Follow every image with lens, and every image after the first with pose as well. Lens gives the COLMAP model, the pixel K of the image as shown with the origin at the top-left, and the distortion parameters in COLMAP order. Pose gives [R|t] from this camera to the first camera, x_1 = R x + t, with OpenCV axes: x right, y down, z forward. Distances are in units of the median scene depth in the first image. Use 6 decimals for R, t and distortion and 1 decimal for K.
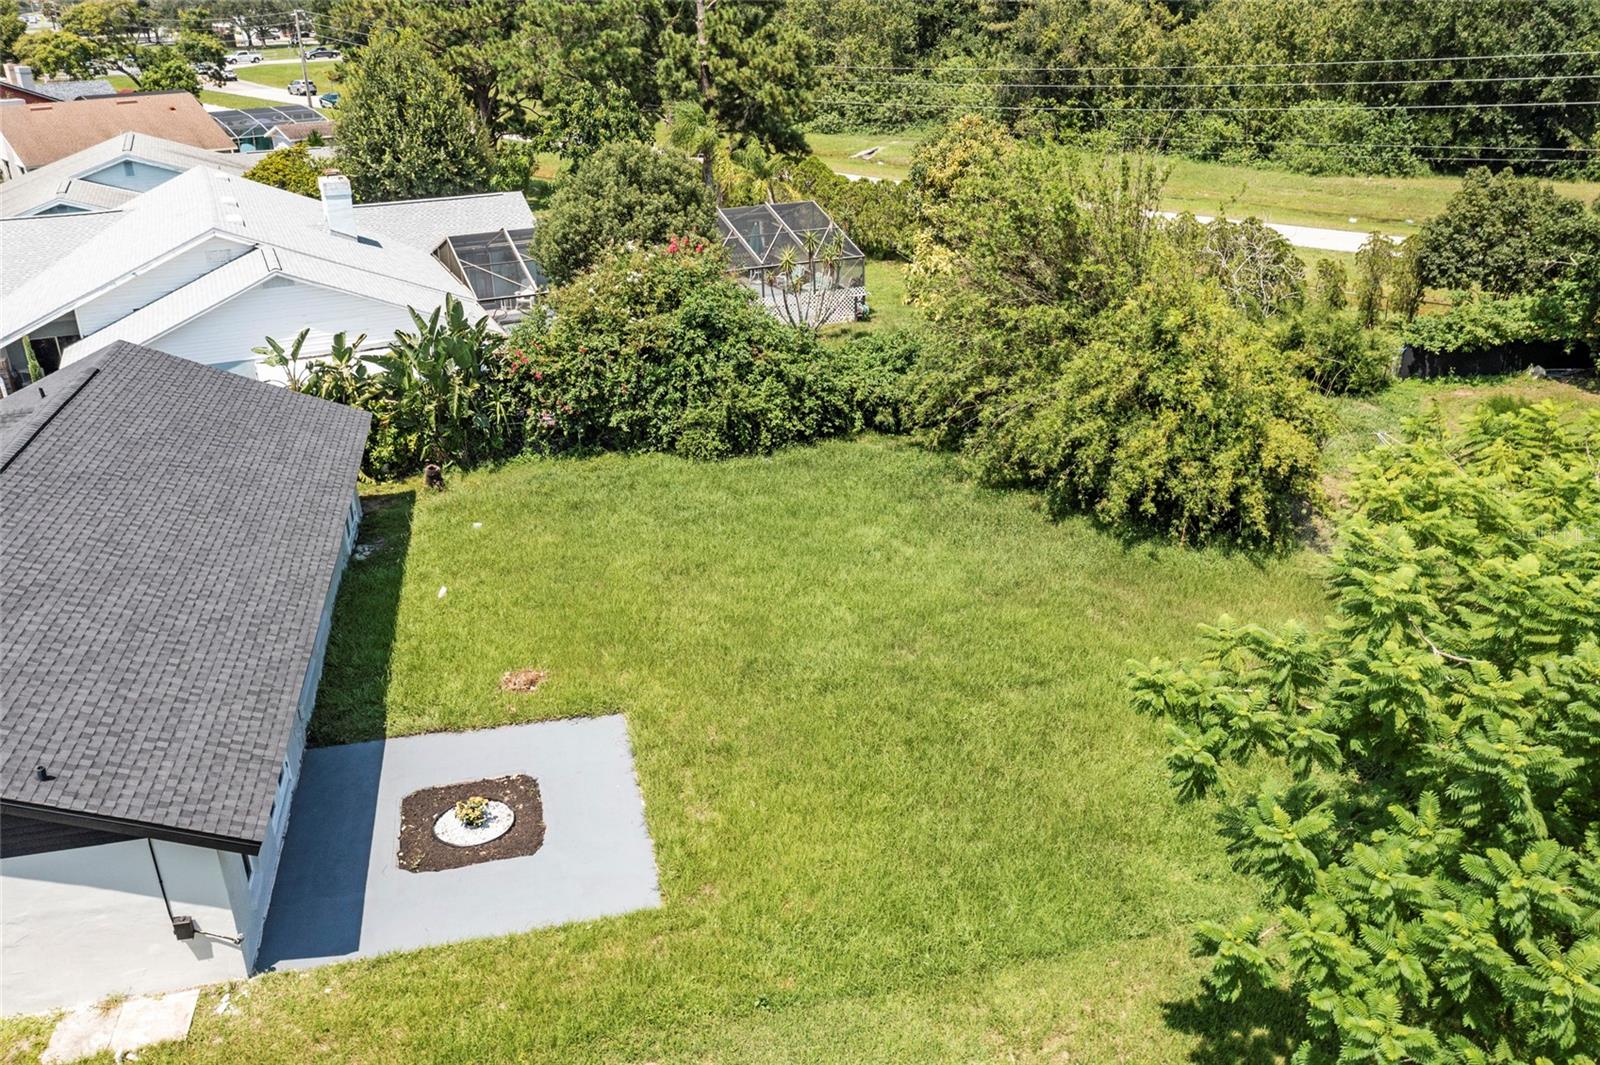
lens RADIAL K [[1270.7, 0, 801.0], [0, 1270.7, 527.9], [0, 0, 1]] dist [-0.008669, -0.004669]
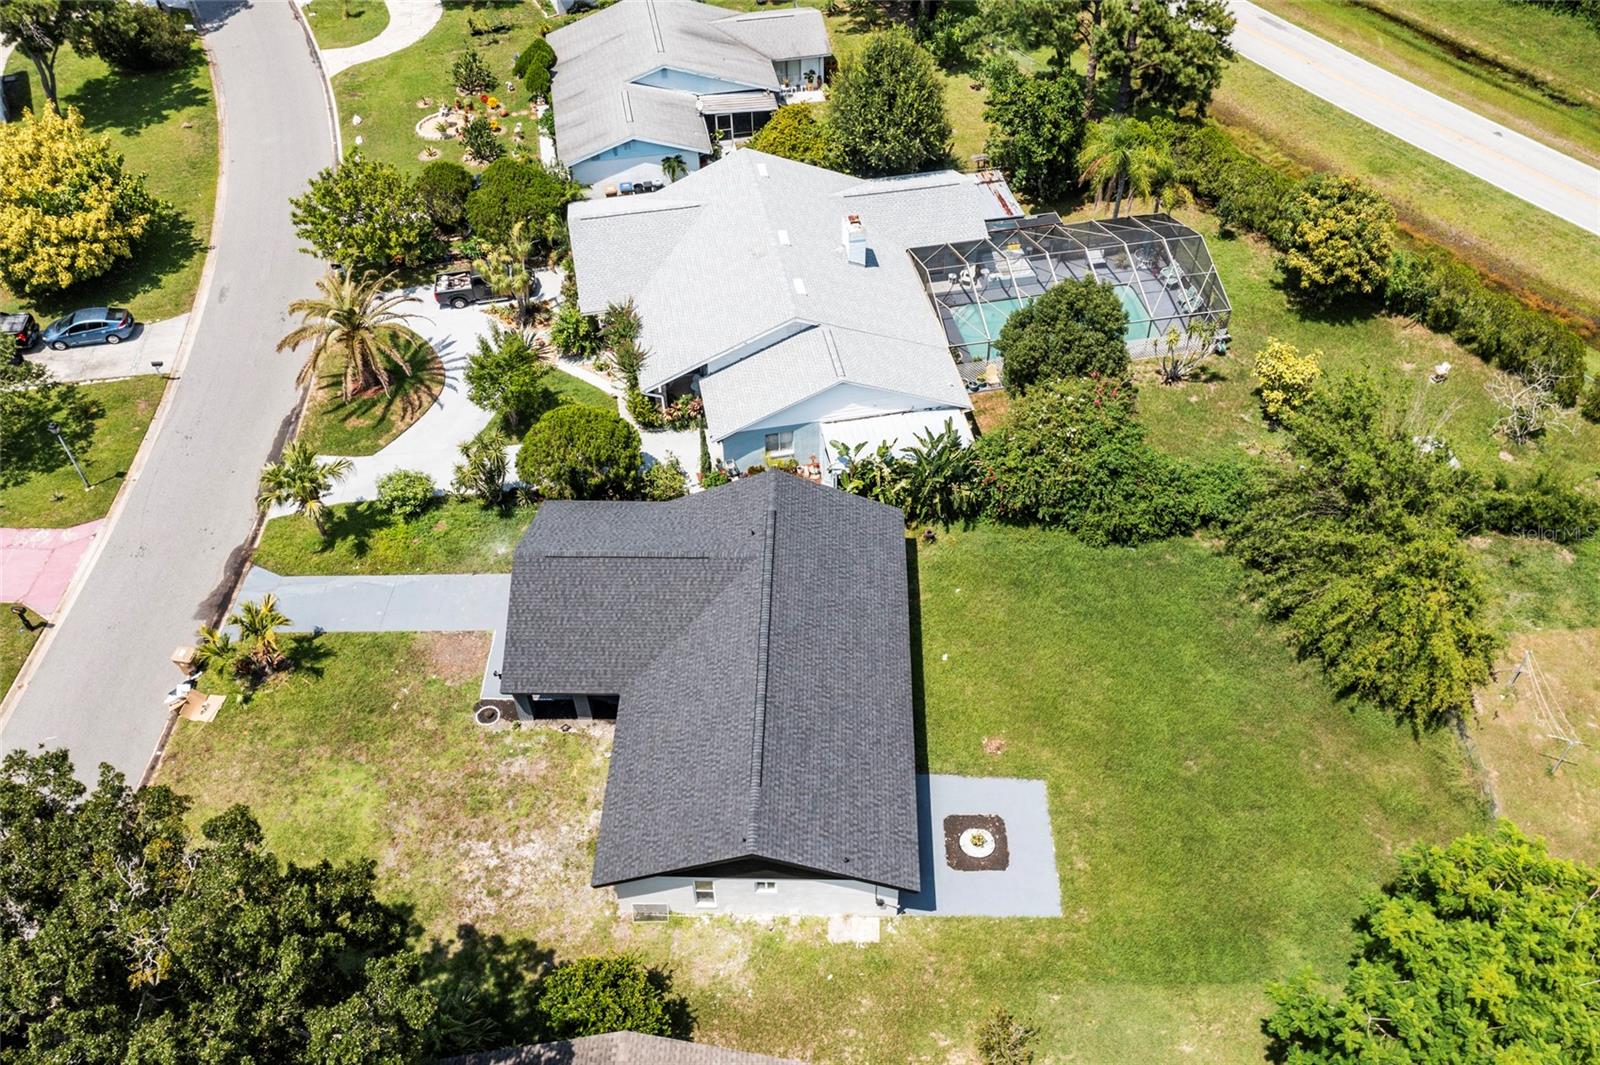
lens RADIAL K [[1270.7, 0, 790.8], [0, 1270.7, 525.8], [0, 0, 1]] dist [-0.008669, -0.004669]
pose [[0.968440, 0.178522, -0.173933, -0.275845], [-0.096229, 0.911538, 0.399797, -1.095182], [0.229920, -0.370442, 0.899950, -0.845881]]
